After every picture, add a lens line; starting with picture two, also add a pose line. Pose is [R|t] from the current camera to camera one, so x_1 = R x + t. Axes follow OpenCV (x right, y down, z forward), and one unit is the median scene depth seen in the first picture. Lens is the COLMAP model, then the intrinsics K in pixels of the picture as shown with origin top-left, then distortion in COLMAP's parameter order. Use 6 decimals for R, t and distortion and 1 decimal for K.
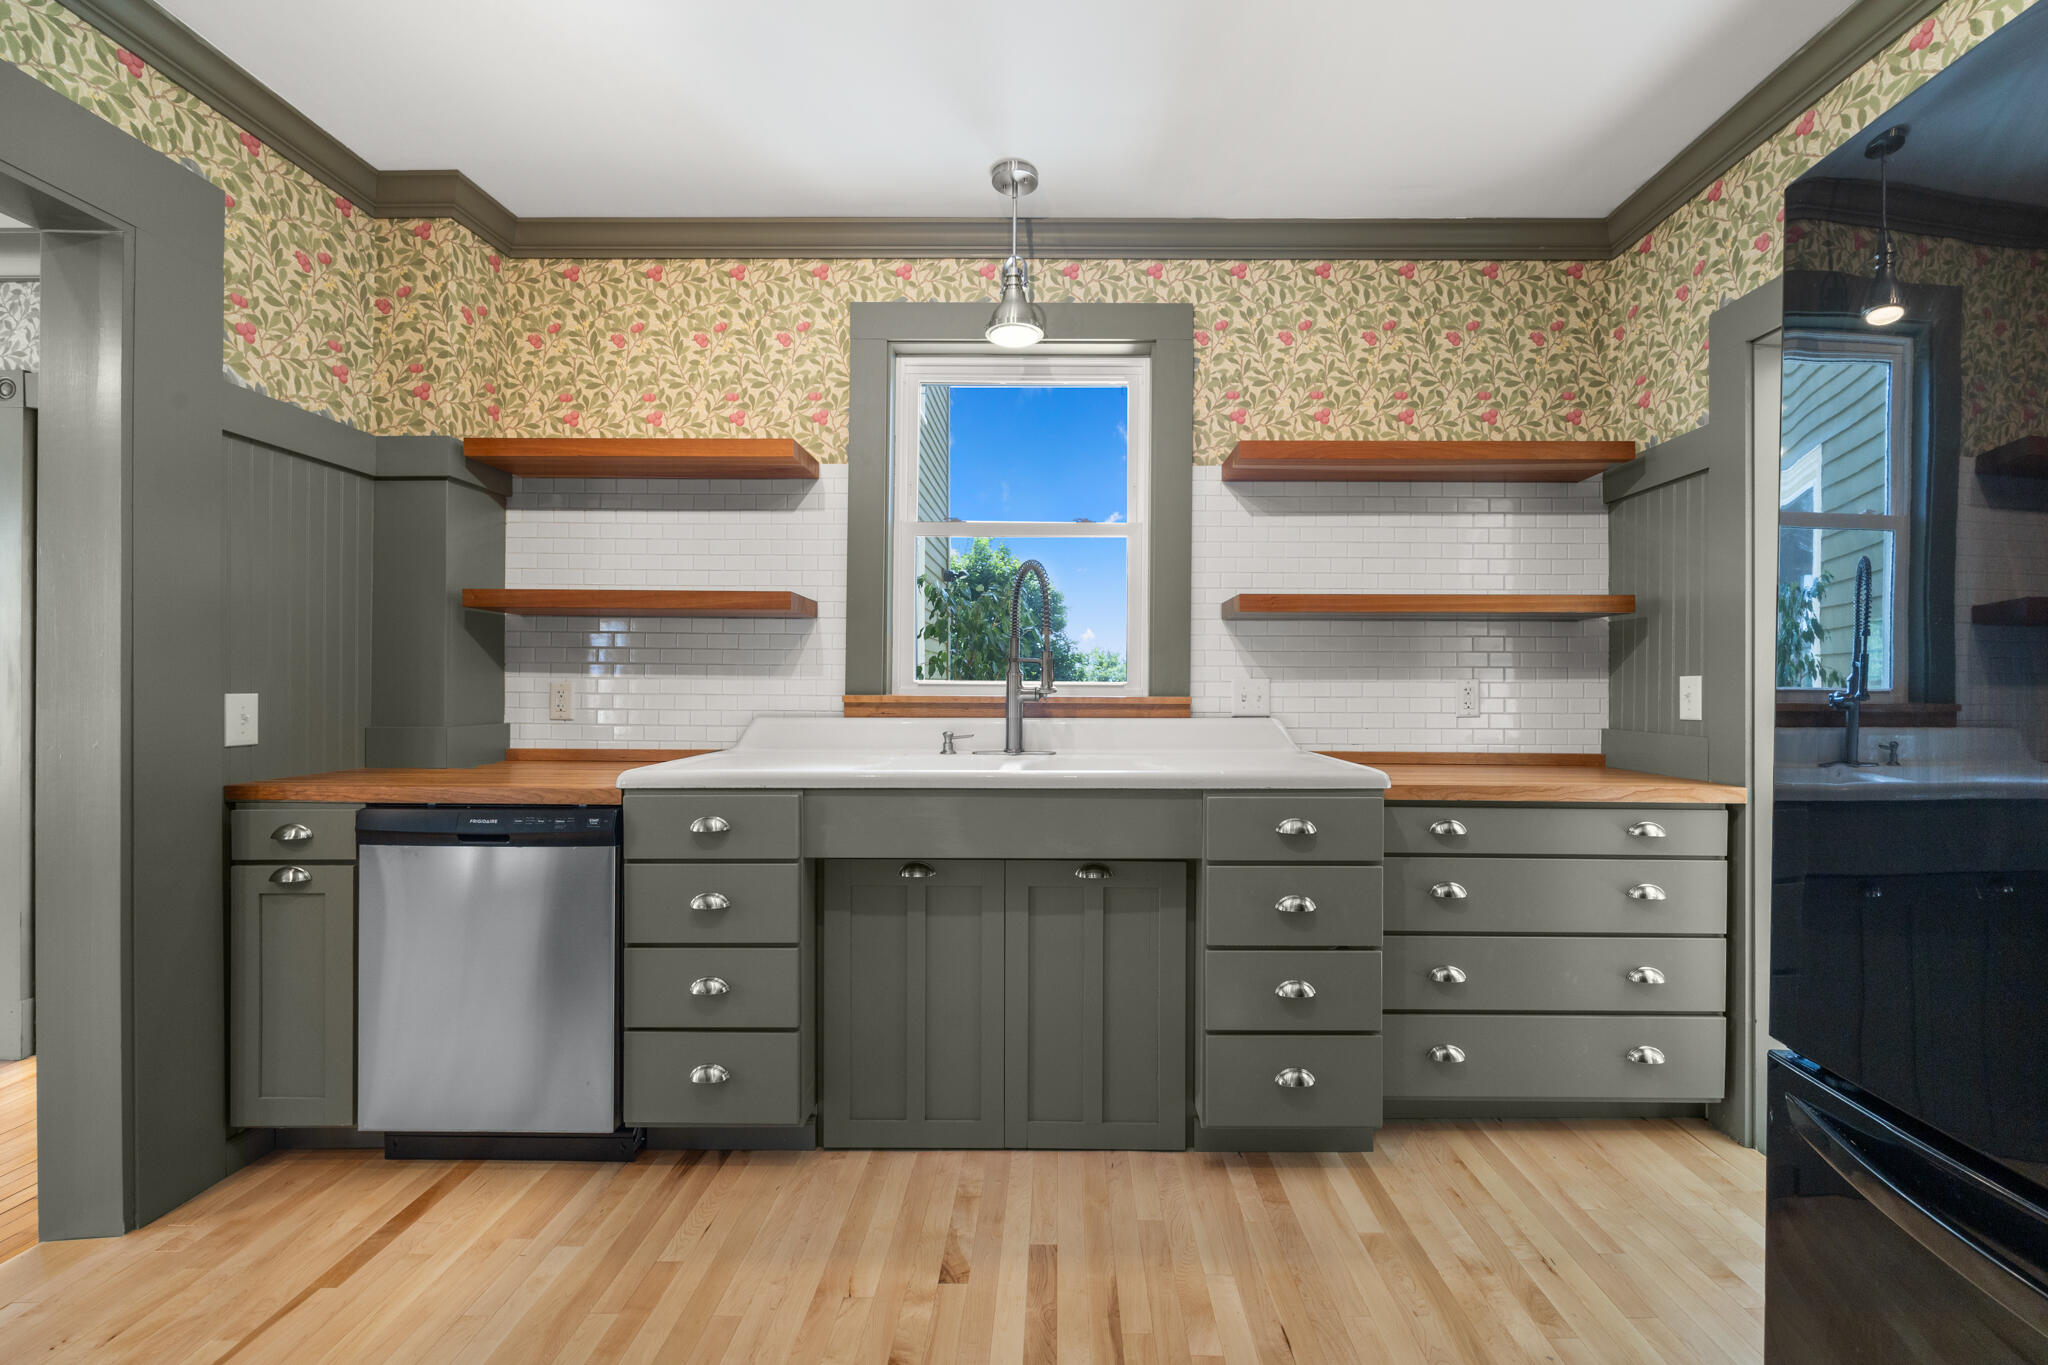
lens RADIAL K [[837.3, 0, 1033.6], [0, 837.3, 691.0], [0, 0, 1]] dist [-0.000597, -0.000704]
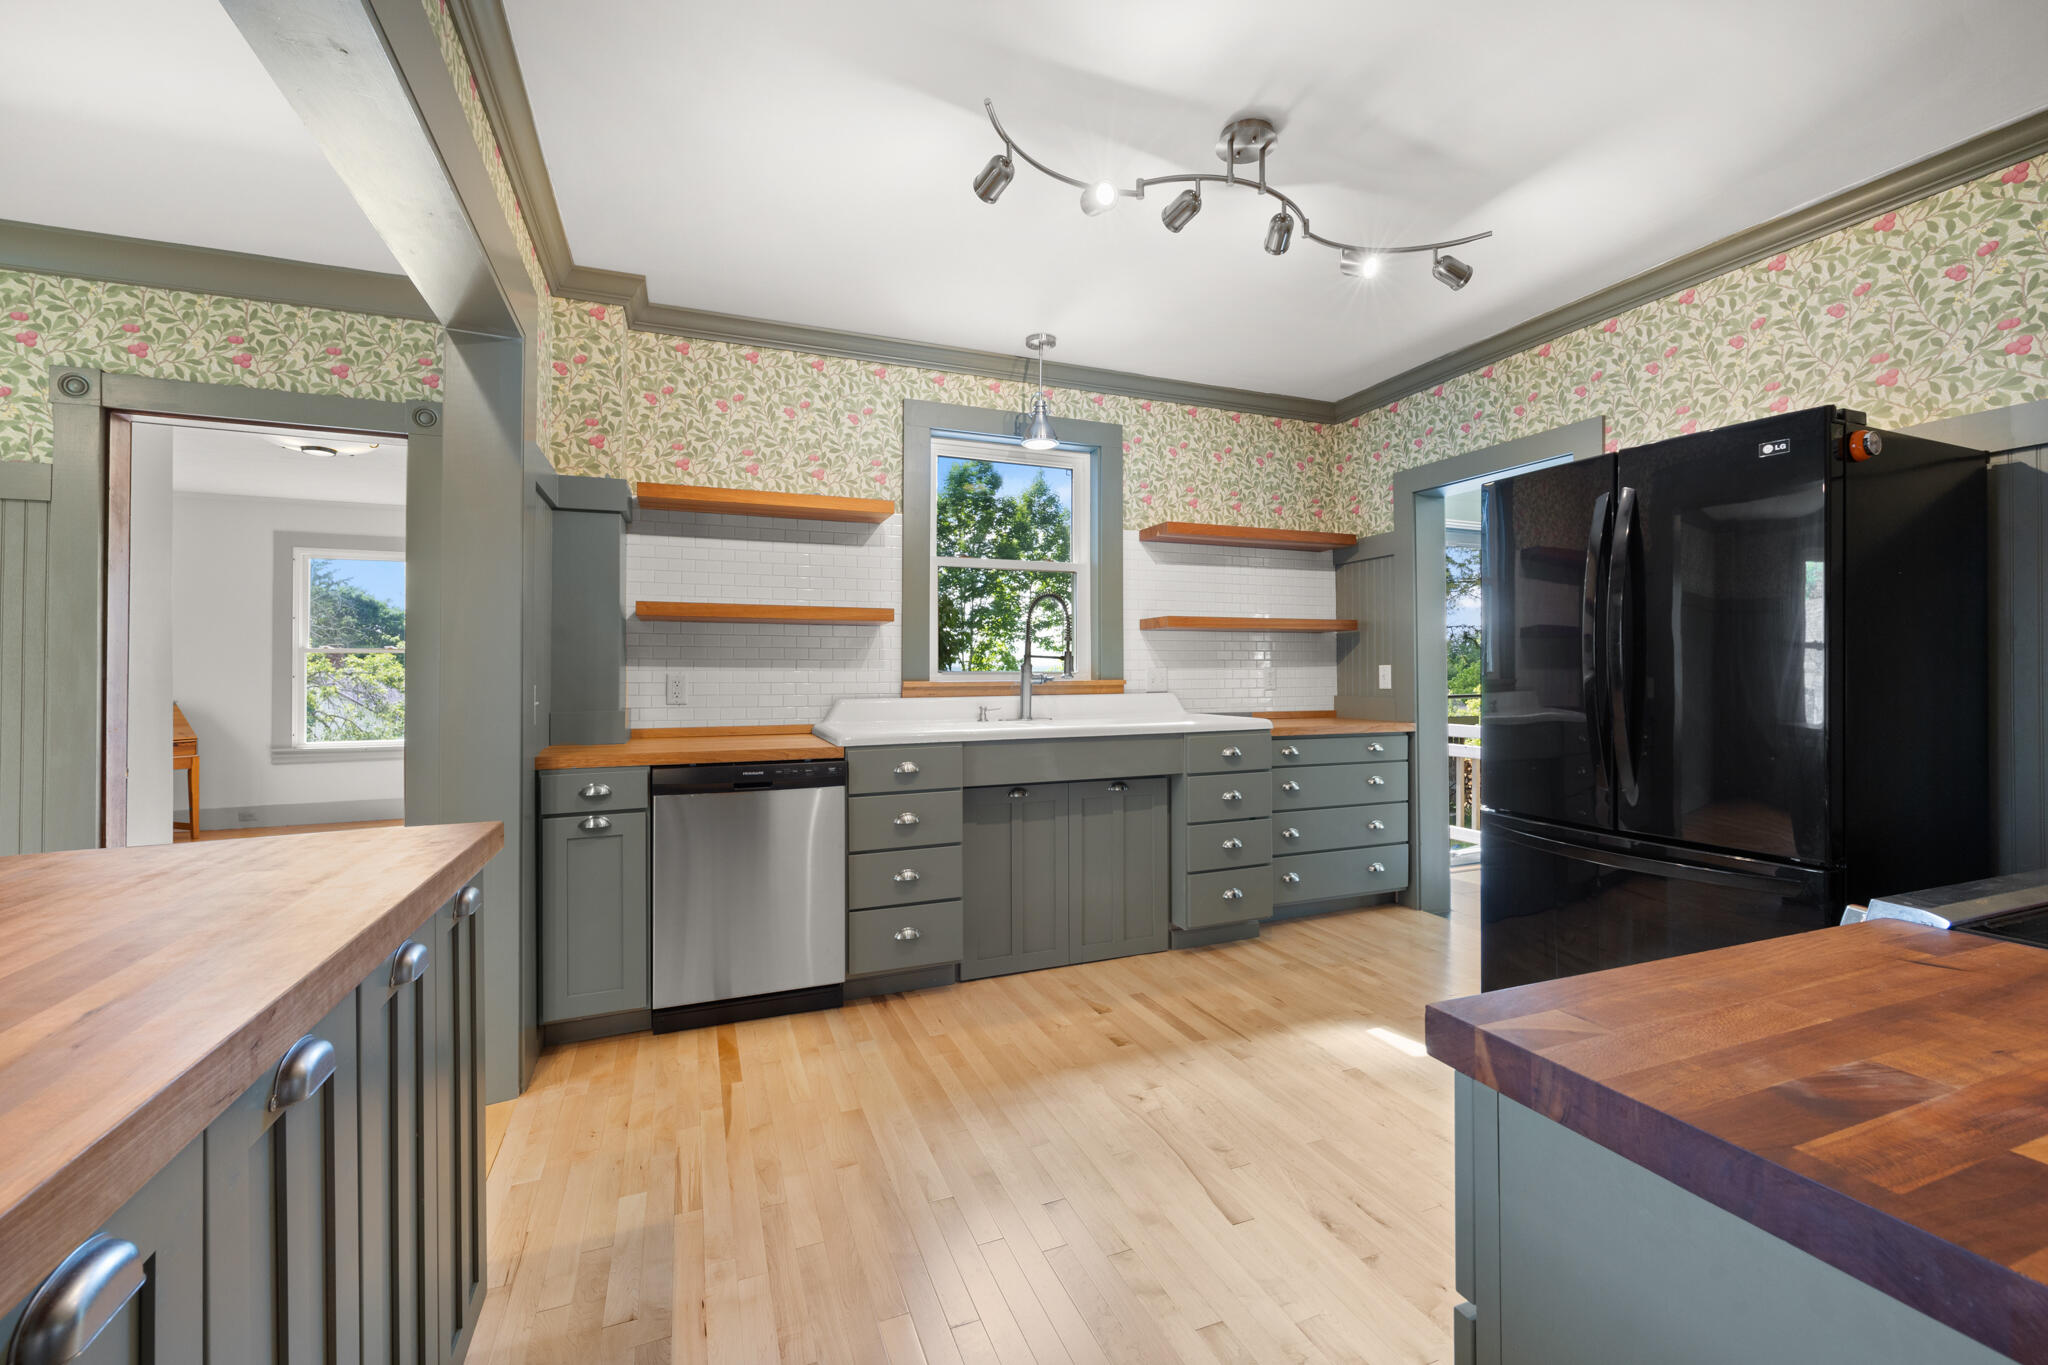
lens RADIAL K [[837.3, 0, 1012.7], [0, 837.3, 670.9], [0, 0, 1]] dist [-0.000597, -0.000704]
pose [[0.927462, -0.007721, 0.373839, -0.636417], [0.010774, 0.999924, -0.006075, -0.002713], [-0.373763, 0.009662, 0.927474, -0.387230]]
